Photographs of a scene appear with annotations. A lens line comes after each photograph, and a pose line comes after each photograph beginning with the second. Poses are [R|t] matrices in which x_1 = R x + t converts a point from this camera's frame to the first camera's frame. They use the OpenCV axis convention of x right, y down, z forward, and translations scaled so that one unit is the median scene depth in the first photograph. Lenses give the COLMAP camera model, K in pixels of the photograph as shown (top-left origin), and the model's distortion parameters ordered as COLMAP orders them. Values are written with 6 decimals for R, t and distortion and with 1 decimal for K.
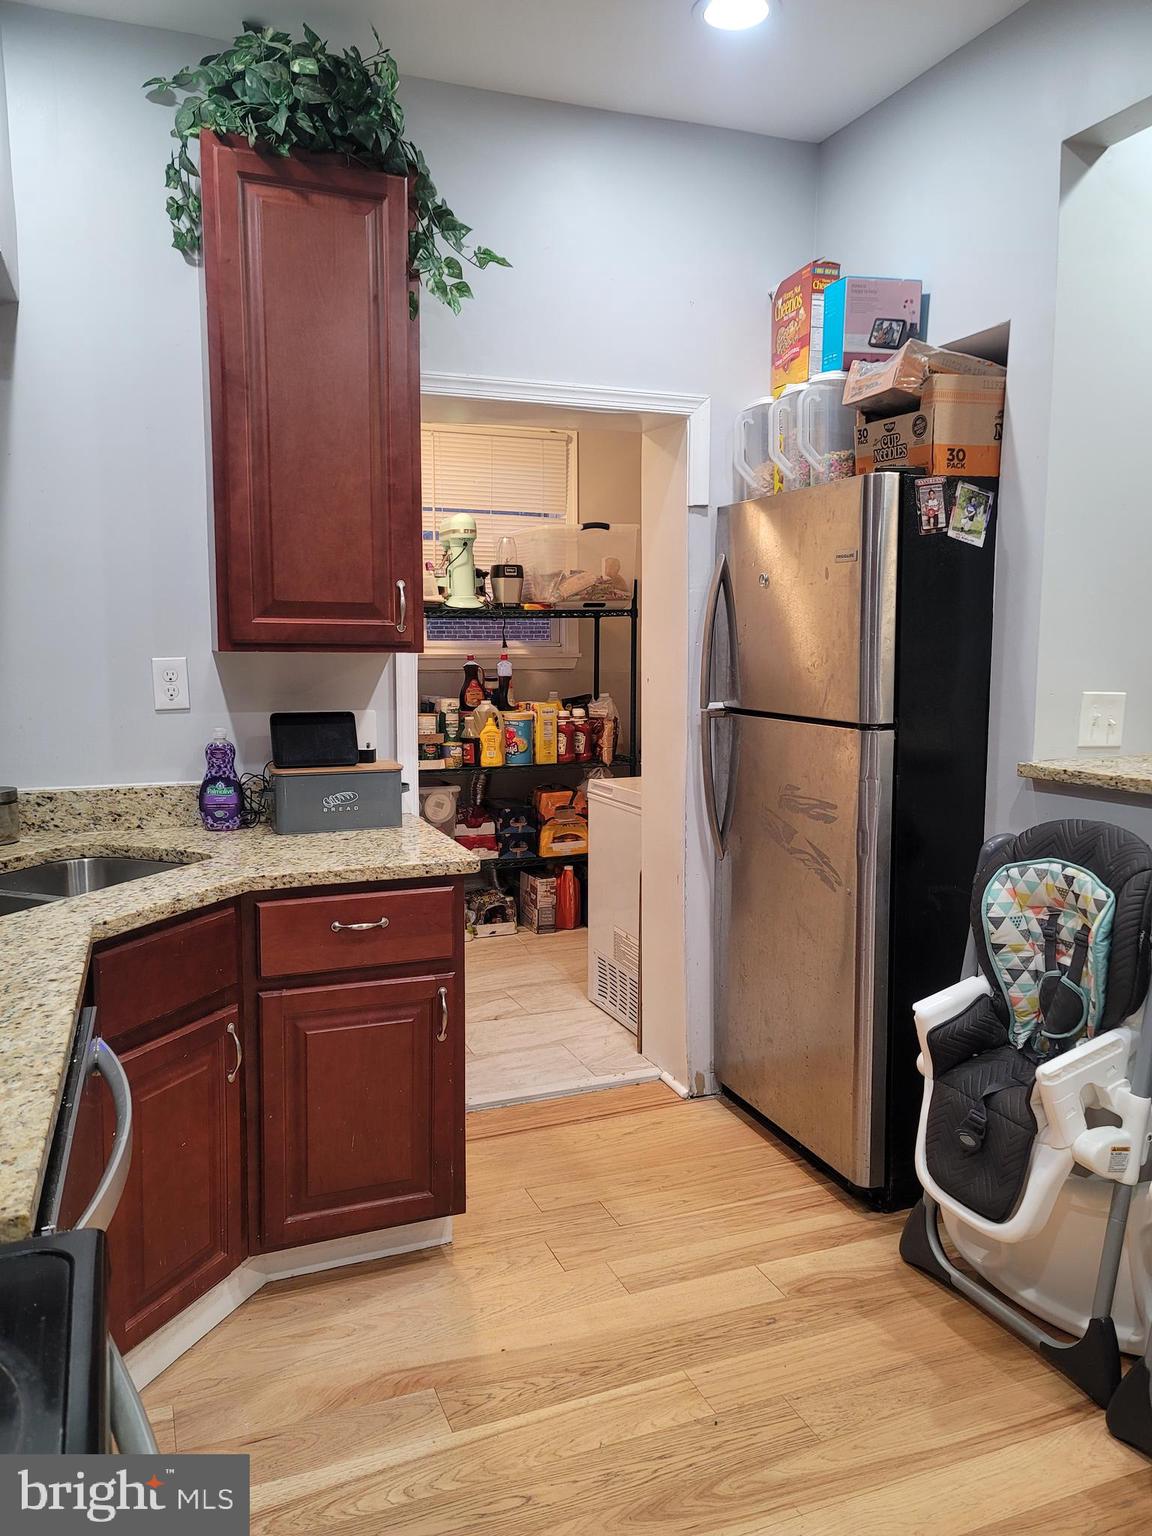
lens RADIAL K [[1141.2, 0, 579.6], [0, 1141.2, 775.9], [0, 0, 1]] dist [0.038067, -0.002336]
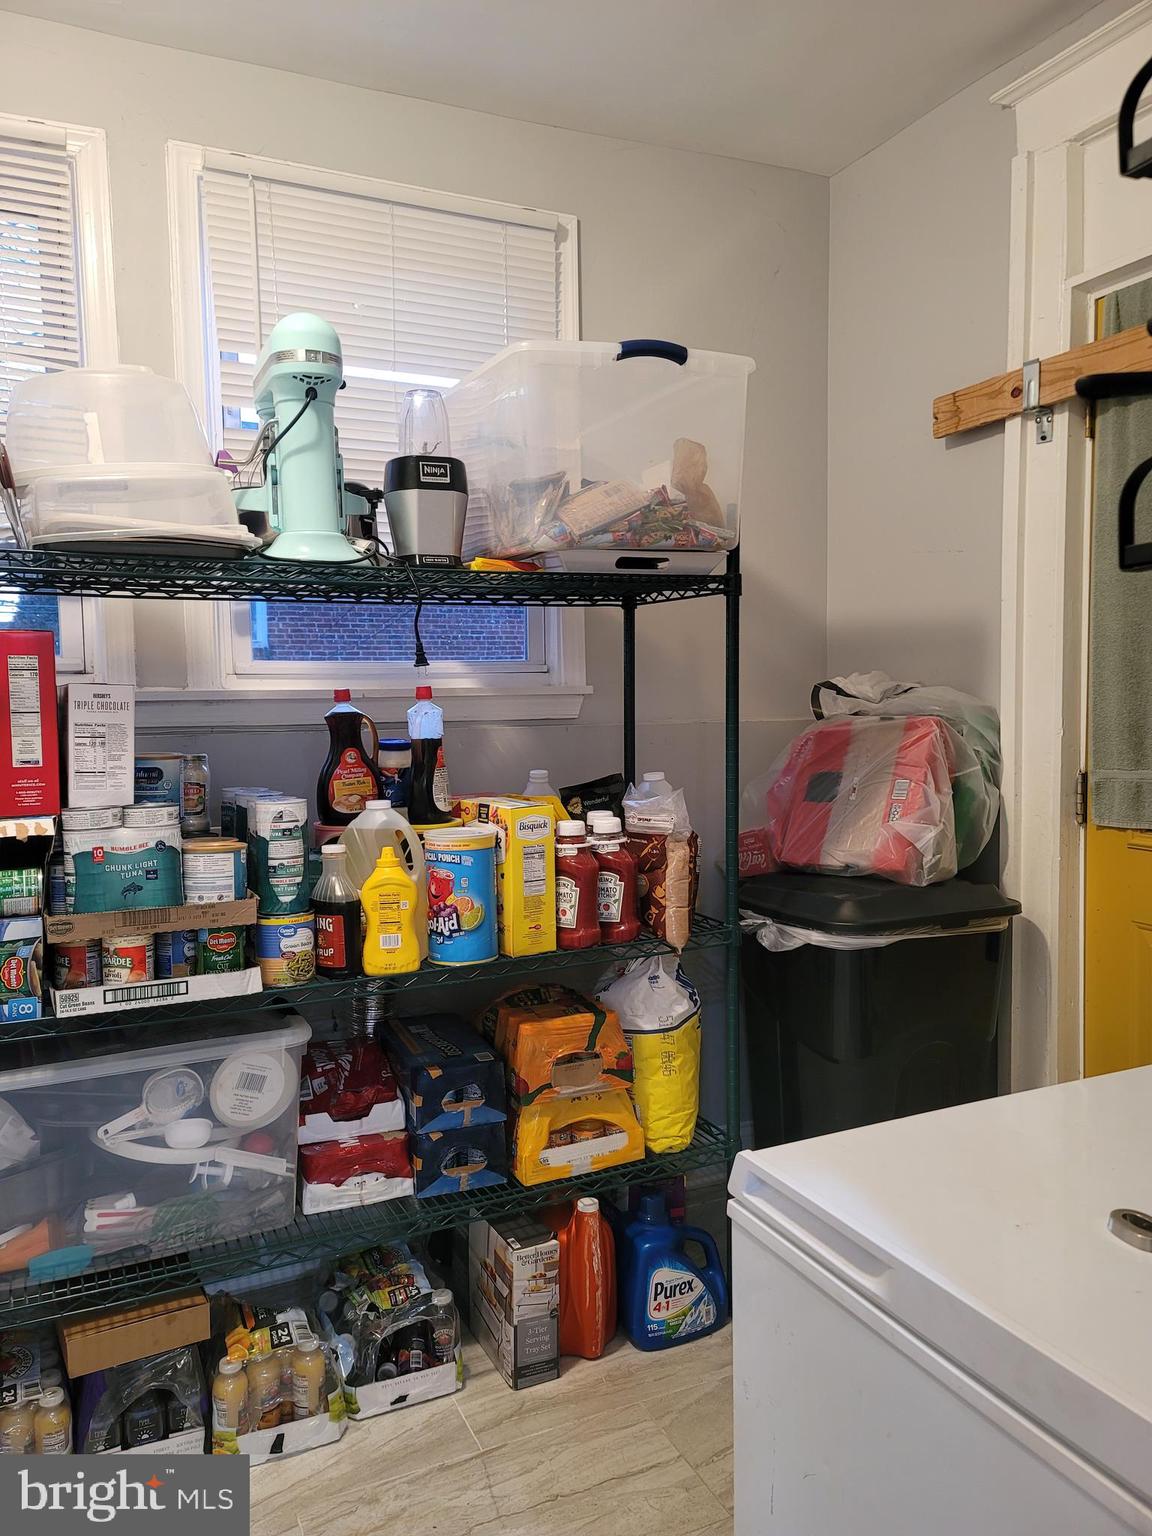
lens RADIAL K [[1141.2, 0, 579.6], [0, 1141.2, 775.9], [0, 0, 1]] dist [0.038067, -0.002336]
pose [[0.998663, -0.015774, 0.049232, -0.030730], [0.017844, 0.998962, -0.041909, -0.056219], [-0.048520, 0.042731, 0.997908, 0.590894]]
